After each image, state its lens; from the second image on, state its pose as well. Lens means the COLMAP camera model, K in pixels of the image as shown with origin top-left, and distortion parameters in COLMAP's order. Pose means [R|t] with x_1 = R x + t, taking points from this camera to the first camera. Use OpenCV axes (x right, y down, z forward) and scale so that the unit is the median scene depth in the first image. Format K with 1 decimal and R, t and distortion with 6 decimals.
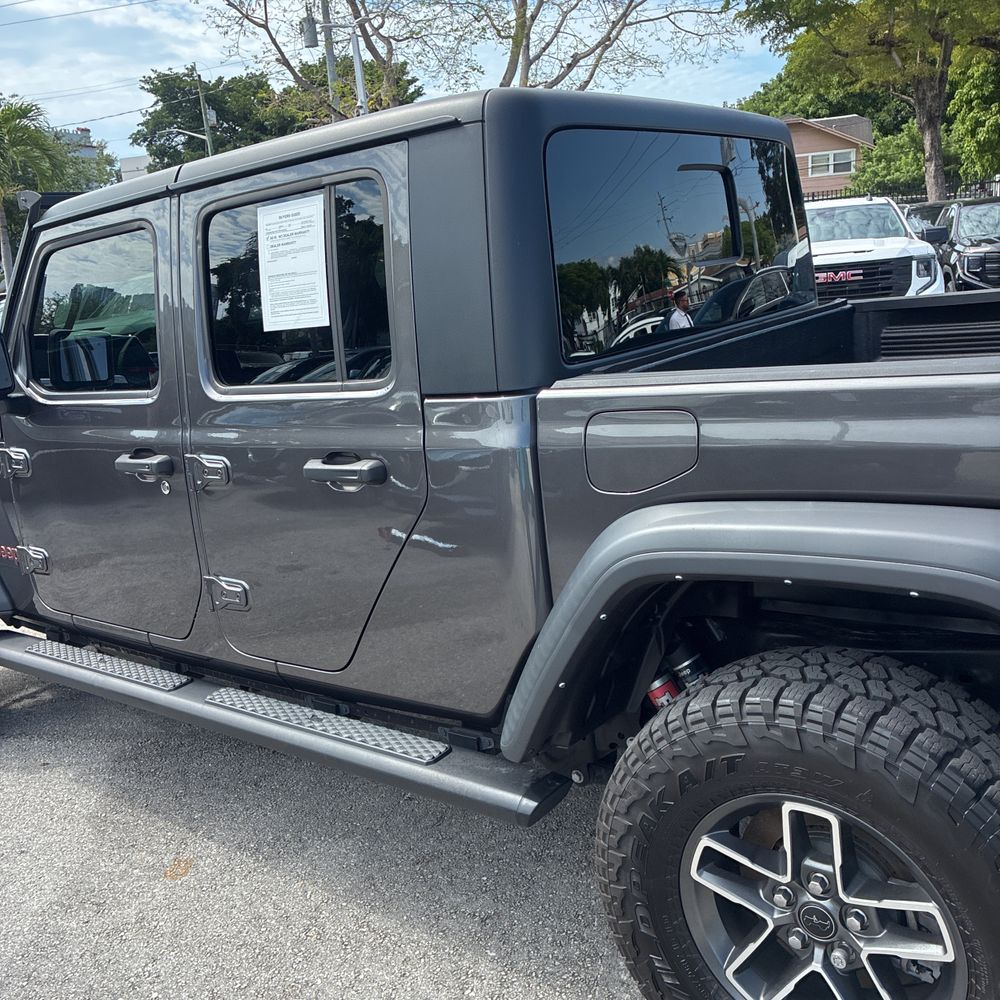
lens RADIAL K [[1016.5, 0, 495.1], [0, 1016.5, 499.1], [0, 0, 1]] dist [0.026133, 0.000000]
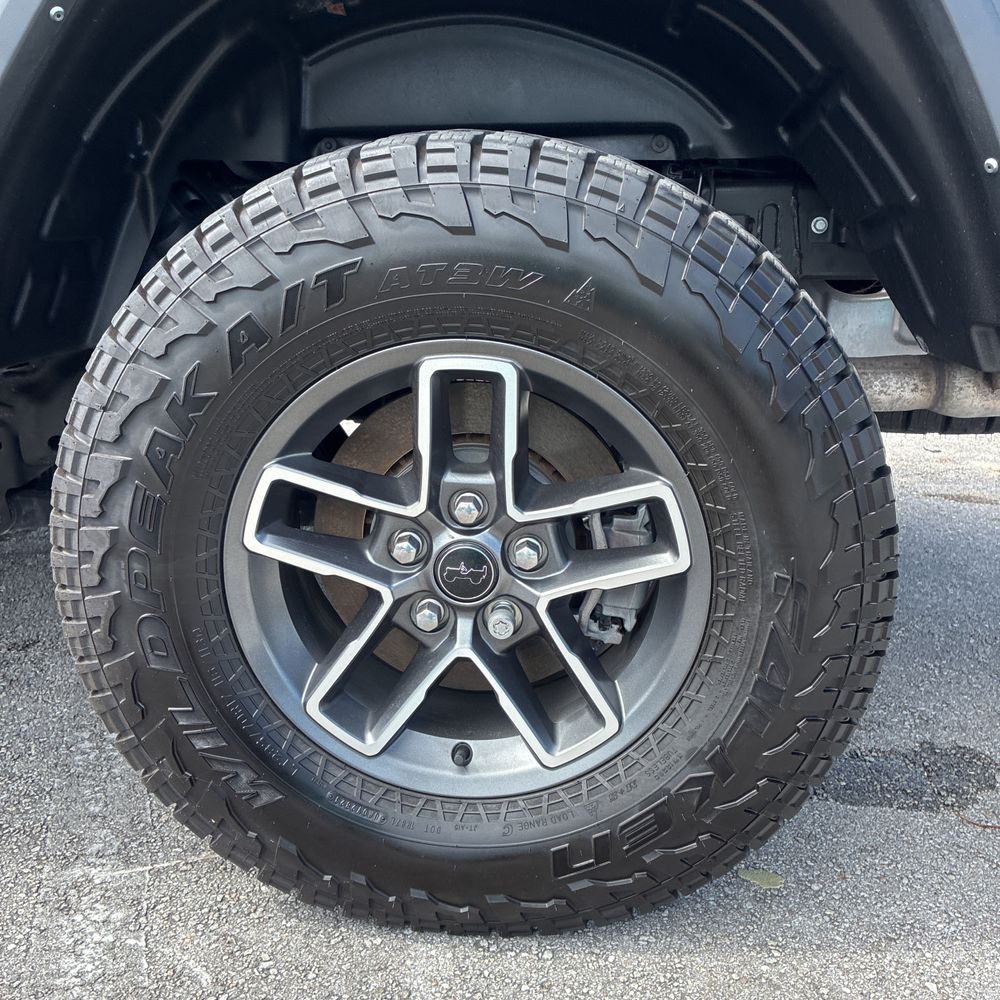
lens RADIAL K [[1016.5, 0, 491.2], [0, 1016.5, 472.0], [0, 0, 1]] dist [0.026133, 0.000000]
pose [[0.838511, -0.043143, 0.543173, 0.005256], [0.024719, 0.998846, 0.041176, 0.315857], [-0.544323, -0.021100, 0.838610, 0.471728]]
